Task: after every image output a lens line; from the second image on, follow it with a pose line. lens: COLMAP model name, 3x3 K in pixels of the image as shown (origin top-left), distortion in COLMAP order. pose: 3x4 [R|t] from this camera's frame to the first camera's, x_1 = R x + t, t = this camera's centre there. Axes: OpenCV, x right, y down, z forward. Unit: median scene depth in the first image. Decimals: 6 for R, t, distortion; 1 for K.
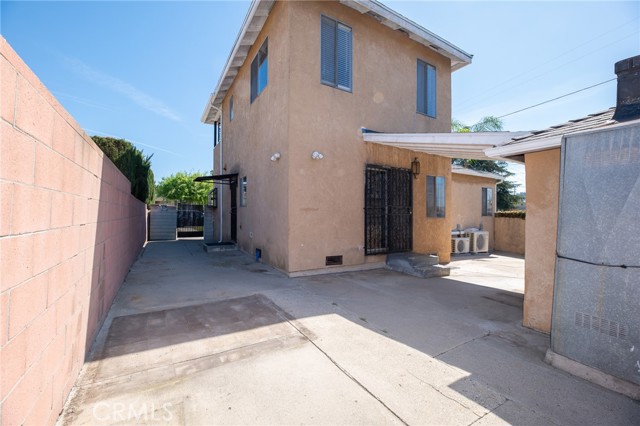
lens RADIAL K [[258.0, 0, 315.7], [0, 258.0, 216.5], [0, 0, 1]] dist [0.001072, -0.003149]
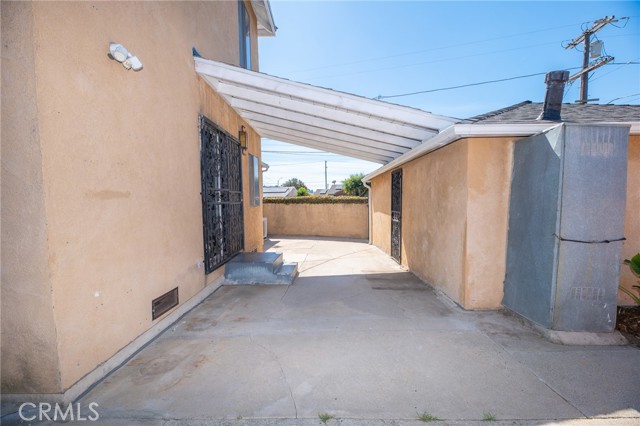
lens RADIAL K [[258.0, 0, 318.0], [0, 258.0, 212.8], [0, 0, 1]] dist [0.001072, -0.003149]
pose [[0.520386, -0.055651, 0.852116, -0.350358], [0.024898, 0.998439, 0.050001, -0.022770], [-0.853568, -0.004804, 0.520959, 1.005692]]
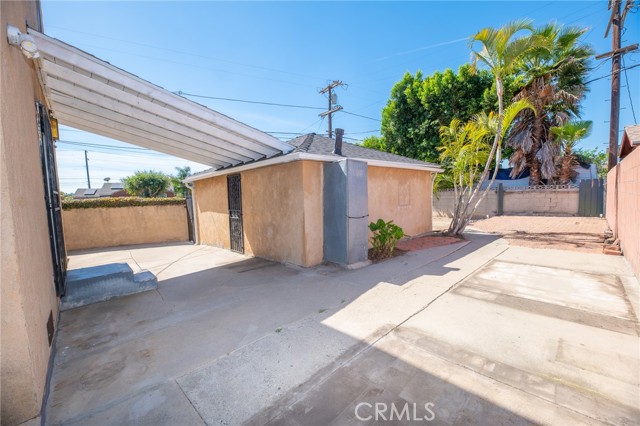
lens RADIAL K [[258.0, 0, 321.4], [0, 258.0, 214.0], [0, 0, 1]] dist [0.001072, -0.003149]
pose [[-0.226671, -0.071761, 0.971324, -0.783505], [0.042072, 0.995630, 0.083374, -0.043078], [-0.973062, 0.059764, -0.222661, 1.297705]]
